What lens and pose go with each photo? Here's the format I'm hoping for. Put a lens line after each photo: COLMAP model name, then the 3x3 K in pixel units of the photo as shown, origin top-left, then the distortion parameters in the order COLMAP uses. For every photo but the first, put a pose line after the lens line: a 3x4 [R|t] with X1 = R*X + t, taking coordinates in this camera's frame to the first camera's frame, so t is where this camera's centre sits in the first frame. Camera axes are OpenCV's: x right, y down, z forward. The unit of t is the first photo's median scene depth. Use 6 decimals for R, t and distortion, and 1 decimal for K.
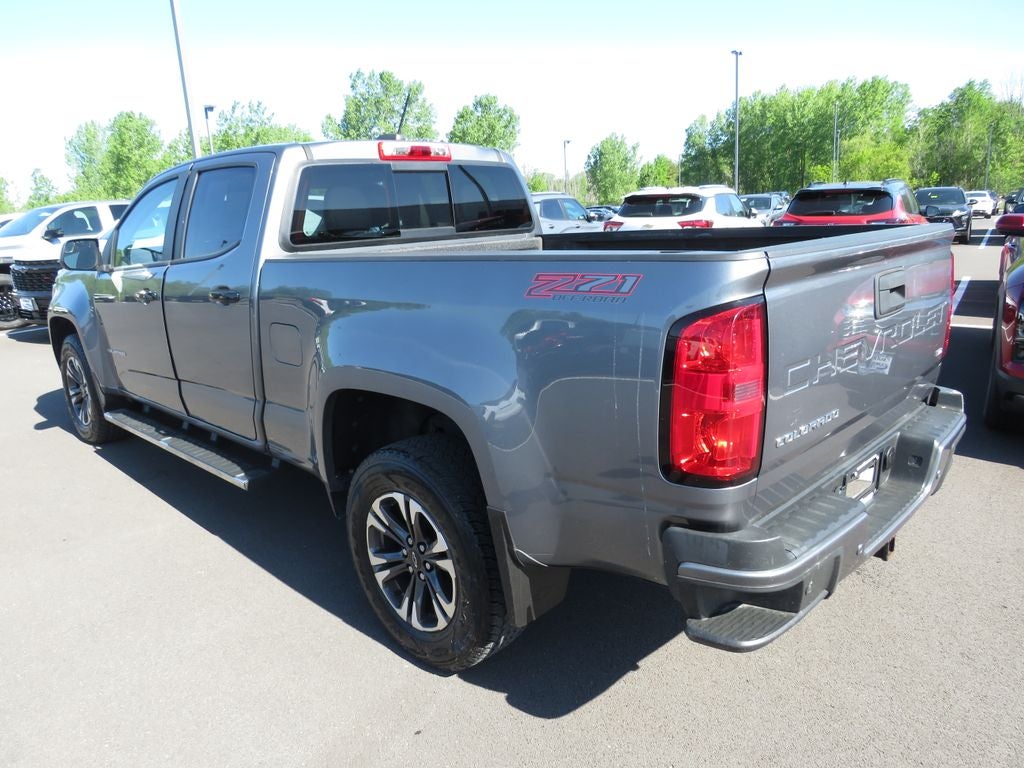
lens RADIAL K [[724.3, 0, 507.5], [0, 724.3, 403.7], [0, 0, 1]] dist [-0.032591, 0.011309]
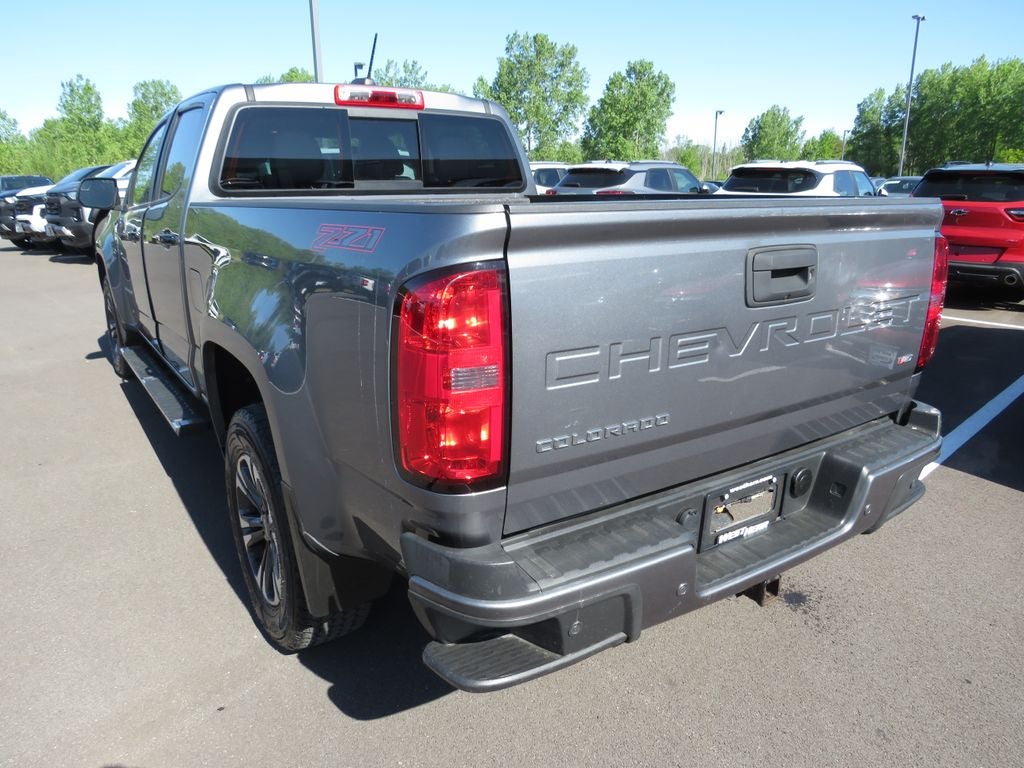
lens RADIAL K [[725.8, 0, 505.0], [0, 725.8, 401.6], [0, 0, 1]] dist [-0.042750, 0.030127]
pose [[0.979733, 0.101189, -0.172870, 0.270647], [-0.094461, 0.994431, 0.046735, -0.017702], [0.176636, -0.029458, 0.983835, 0.111667]]
